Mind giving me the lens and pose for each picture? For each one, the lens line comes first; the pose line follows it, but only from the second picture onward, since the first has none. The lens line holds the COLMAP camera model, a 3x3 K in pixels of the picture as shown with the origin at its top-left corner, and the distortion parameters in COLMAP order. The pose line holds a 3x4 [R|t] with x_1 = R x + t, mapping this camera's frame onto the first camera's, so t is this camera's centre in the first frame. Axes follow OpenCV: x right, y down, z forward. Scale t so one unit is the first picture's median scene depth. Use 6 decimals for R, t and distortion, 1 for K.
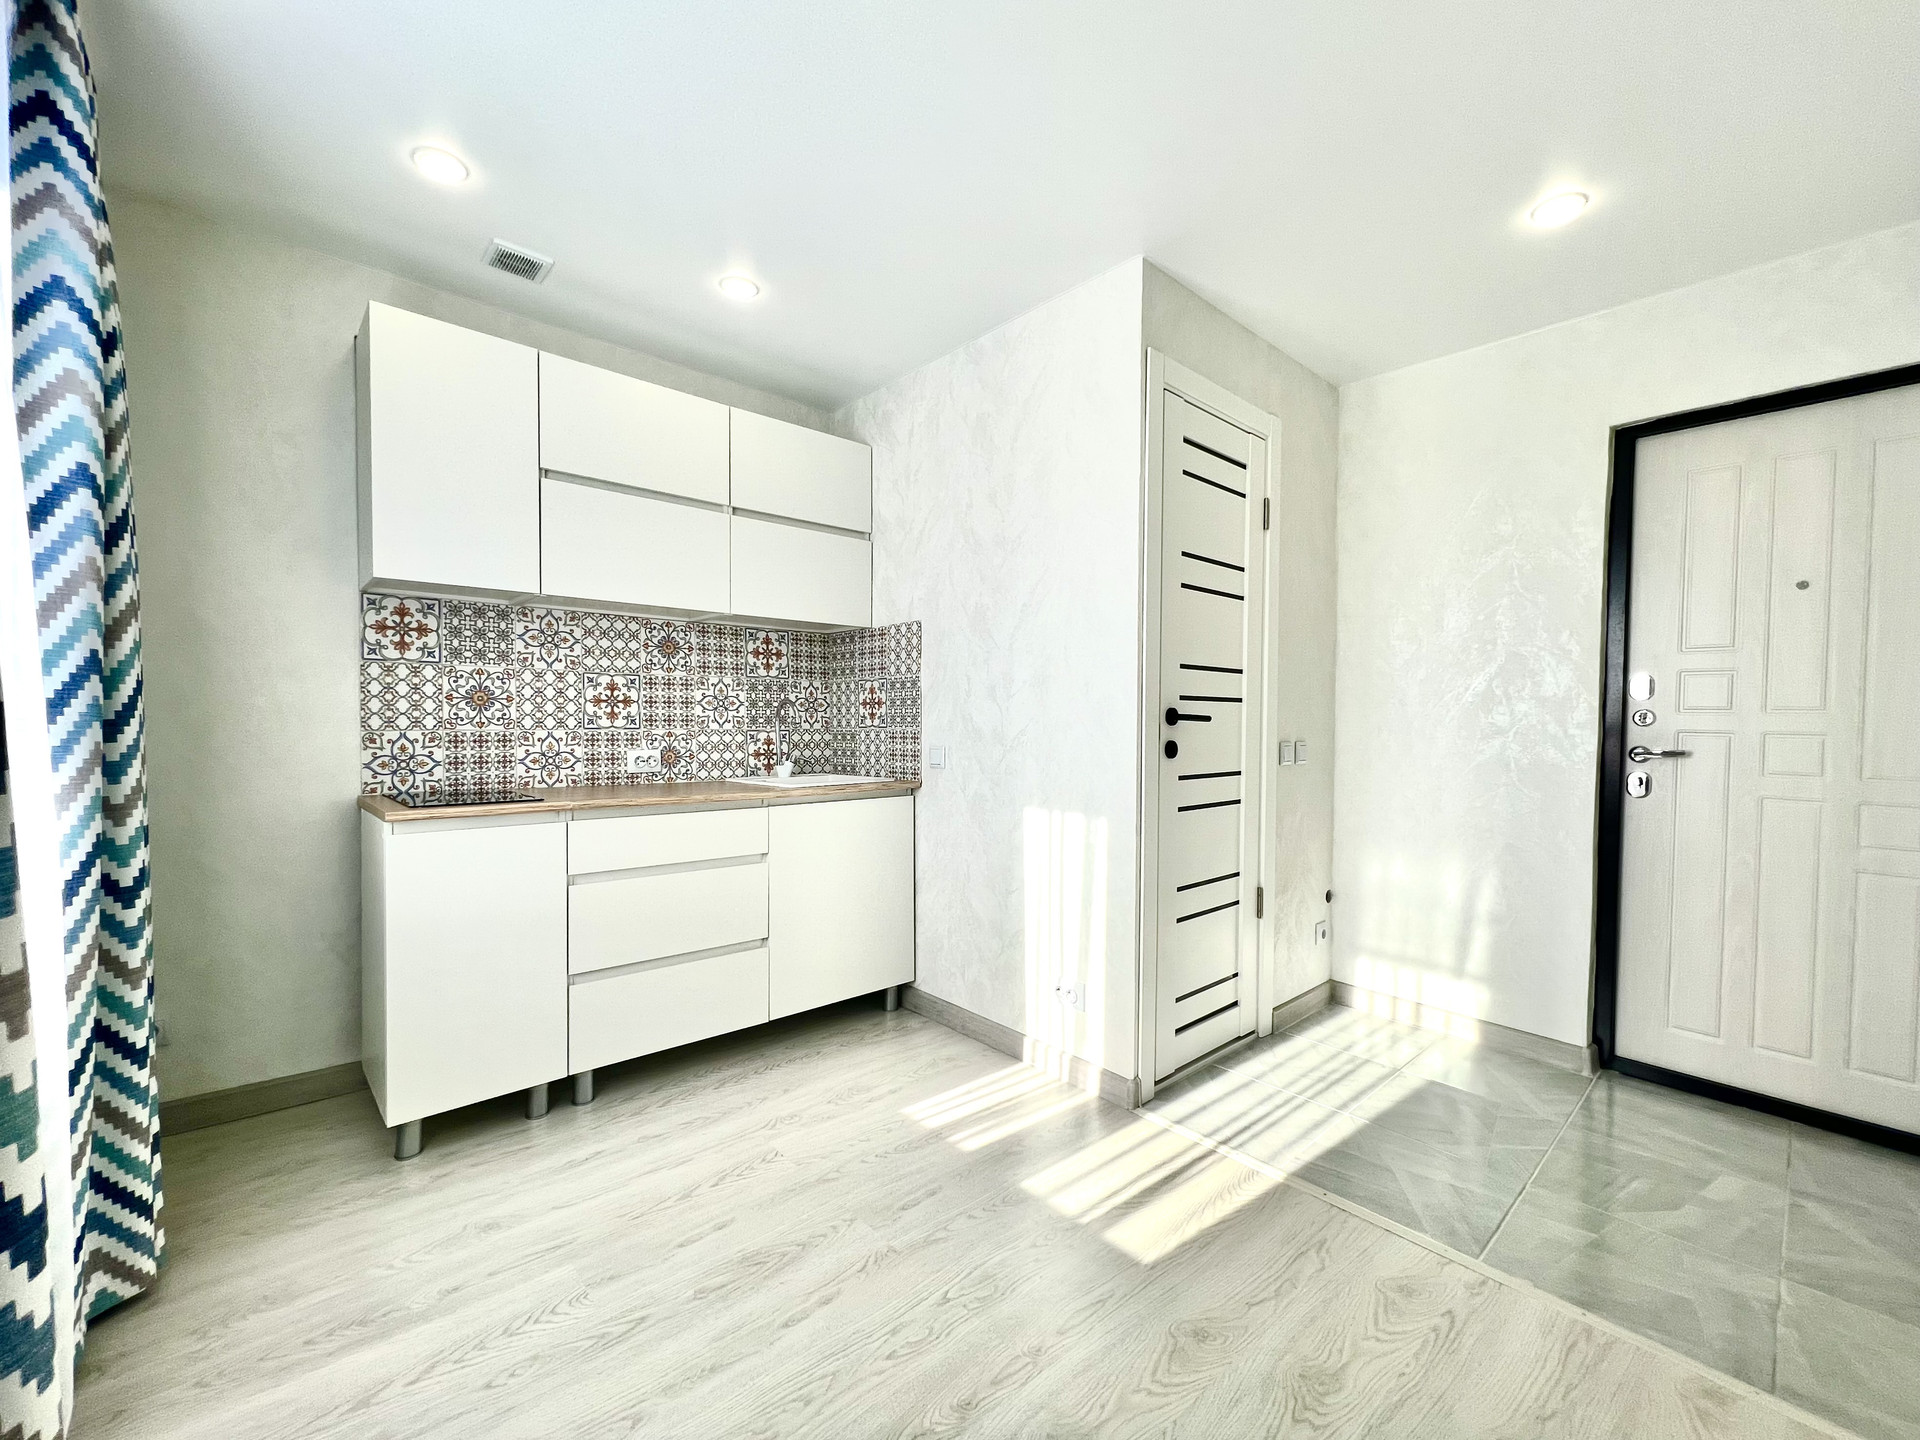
lens RADIAL K [[789.0, 0, 953.4], [0, 789.0, 734.8], [0, 0, 1]] dist [-0.003181, 0.001320]
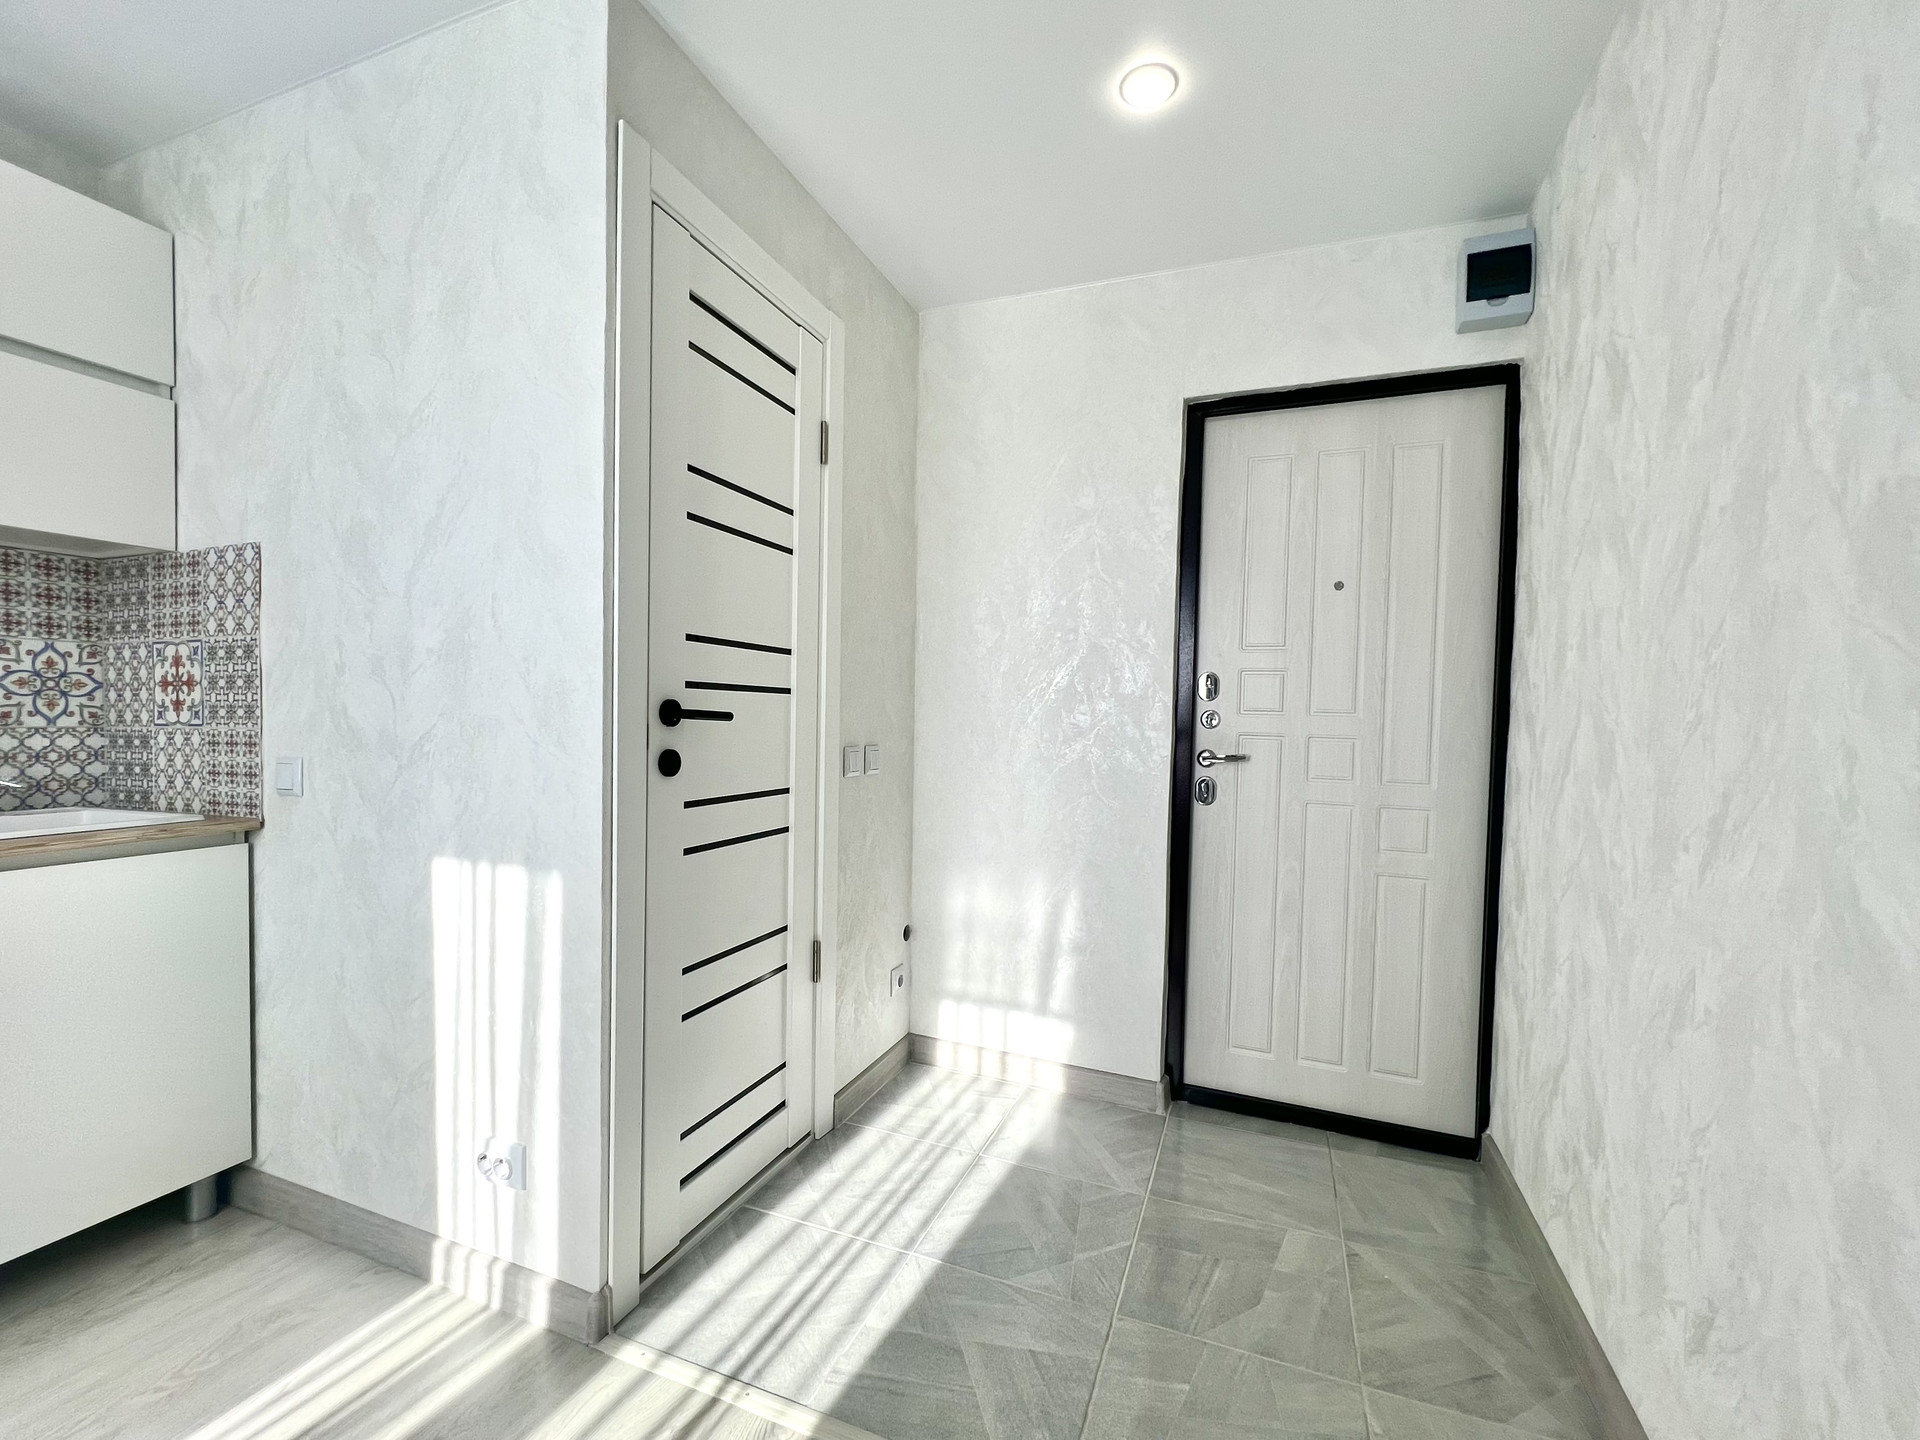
lens RADIAL K [[789.0, 0, 965.6], [0, 789.0, 728.9], [0, 0, 1]] dist [-0.003181, 0.001320]
pose [[0.891014, 0.000924, 0.453974, 0.183992], [-0.001392, 0.999999, 0.000697, -0.009724], [-0.453973, -0.001253, 0.891015, 0.282807]]
